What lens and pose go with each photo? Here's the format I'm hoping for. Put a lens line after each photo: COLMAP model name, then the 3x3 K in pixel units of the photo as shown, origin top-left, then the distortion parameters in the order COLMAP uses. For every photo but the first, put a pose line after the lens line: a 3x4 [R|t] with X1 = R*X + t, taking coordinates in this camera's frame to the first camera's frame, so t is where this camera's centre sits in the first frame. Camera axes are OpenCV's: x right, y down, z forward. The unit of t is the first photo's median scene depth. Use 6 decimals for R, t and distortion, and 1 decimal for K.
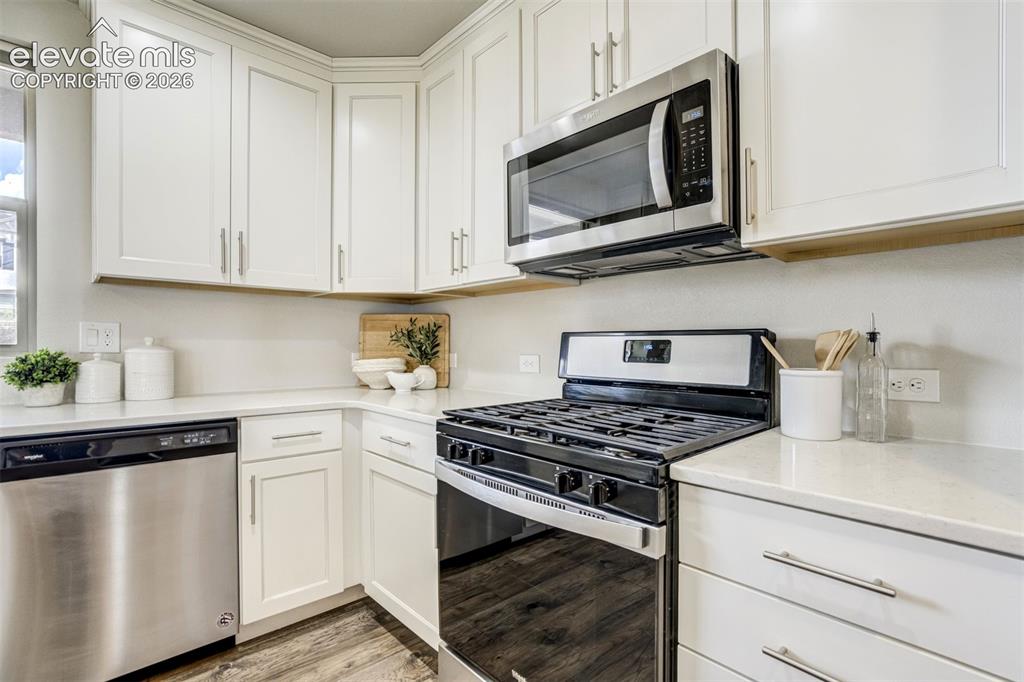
lens RADIAL K [[487.1, 0, 508.1], [0, 487.1, 347.9], [0, 0, 1]] dist [-0.001286, 0.000083]
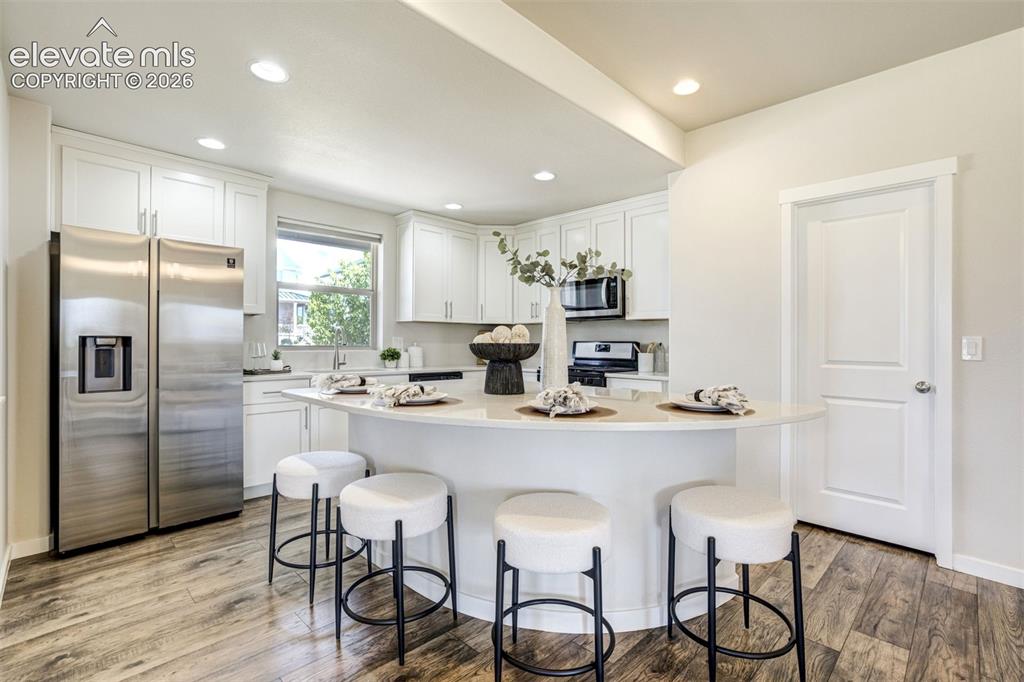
lens RADIAL K [[480.4, 0, 517.5], [0, 480.4, 339.2], [0, 0, 1]] dist [-0.026634, 0.000064]
pose [[0.998482, 0.001432, 0.055052, -0.380256], [-0.000844, 0.999942, -0.010717, -0.015345], [-0.055064, 0.010654, 0.998426, -1.807818]]
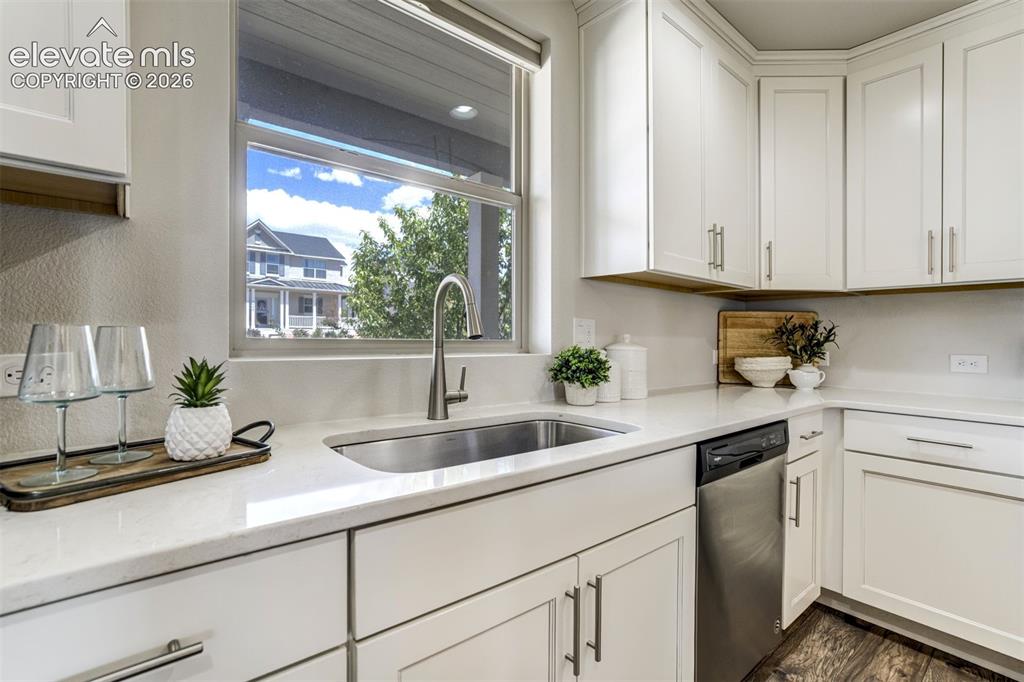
lens RADIAL K [[476.0, 0, 512.0], [0, 476.0, 341.0], [0, 0, 1]] dist [-0.003155, -0.000071]
pose [[0.999319, 0.011425, -0.035078, -1.056611], [-0.011361, 0.999933, 0.002028, -0.008098], [0.035099, -0.001628, 0.999383, 0.024793]]
